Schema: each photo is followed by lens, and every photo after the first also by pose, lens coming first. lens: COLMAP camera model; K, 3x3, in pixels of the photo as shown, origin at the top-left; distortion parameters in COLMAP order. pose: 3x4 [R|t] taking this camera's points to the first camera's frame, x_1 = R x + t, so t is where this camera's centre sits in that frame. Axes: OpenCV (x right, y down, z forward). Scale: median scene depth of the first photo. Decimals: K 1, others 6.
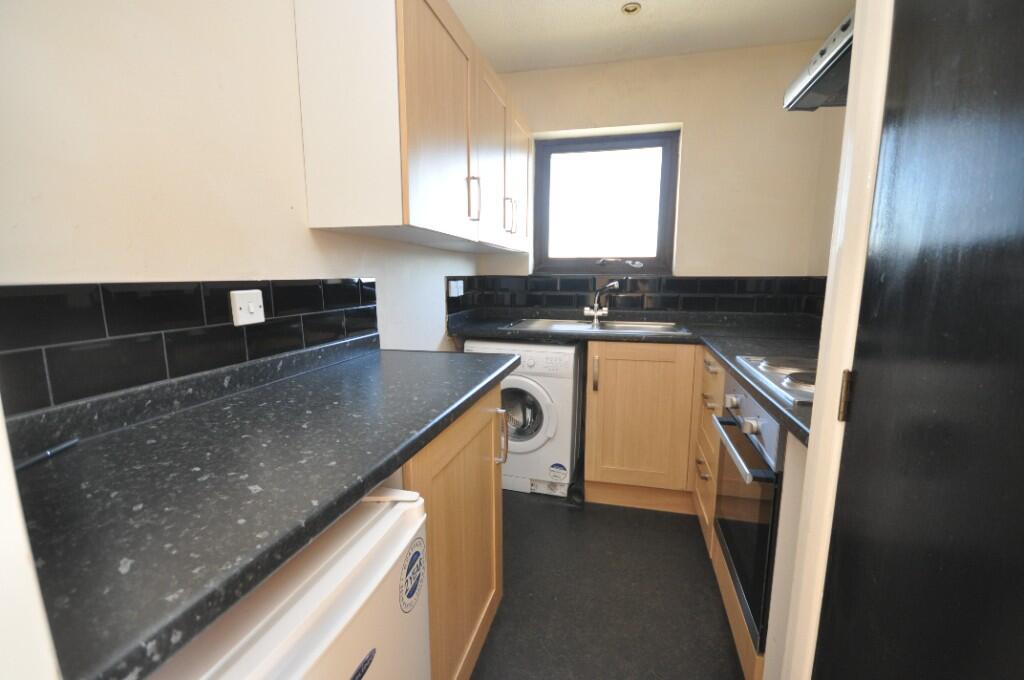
lens RADIAL K [[441.5, 0, 500.5], [0, 441.5, 339.8], [0, 0, 1]] dist [0.000171, -0.009698]
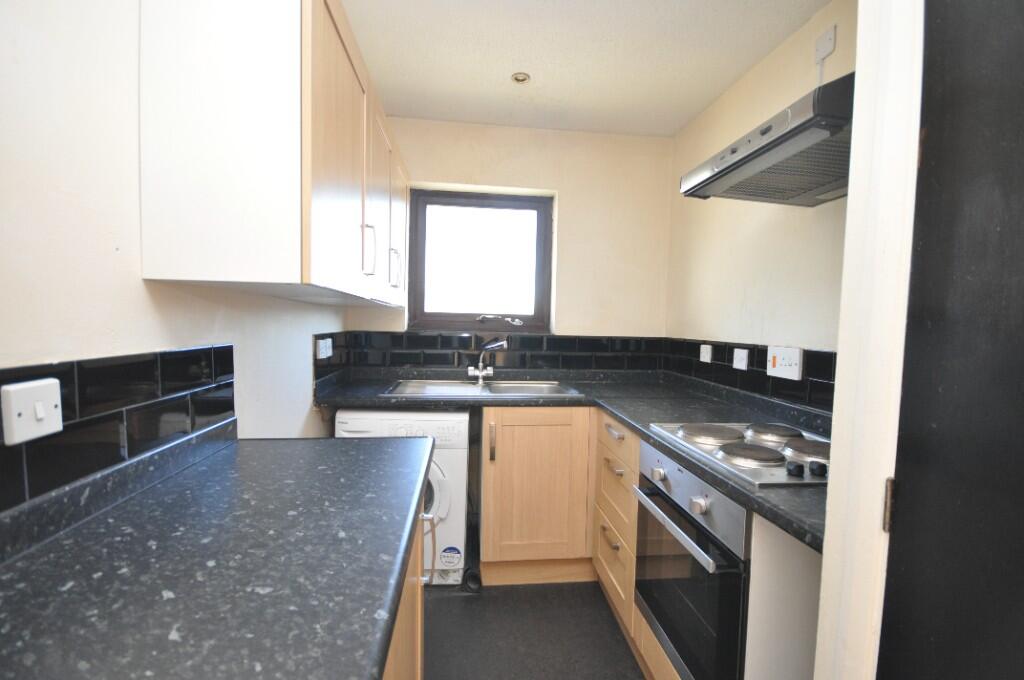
lens RADIAL K [[441.5, 0, 500.5], [0, 441.5, 339.8], [0, 0, 1]] dist [0.000171, -0.009698]
pose [[0.932391, 0.002572, 0.361442, -0.101623], [0.033068, 0.995174, -0.092385, -0.048753], [-0.359935, 0.098091, 0.927806, 0.111785]]
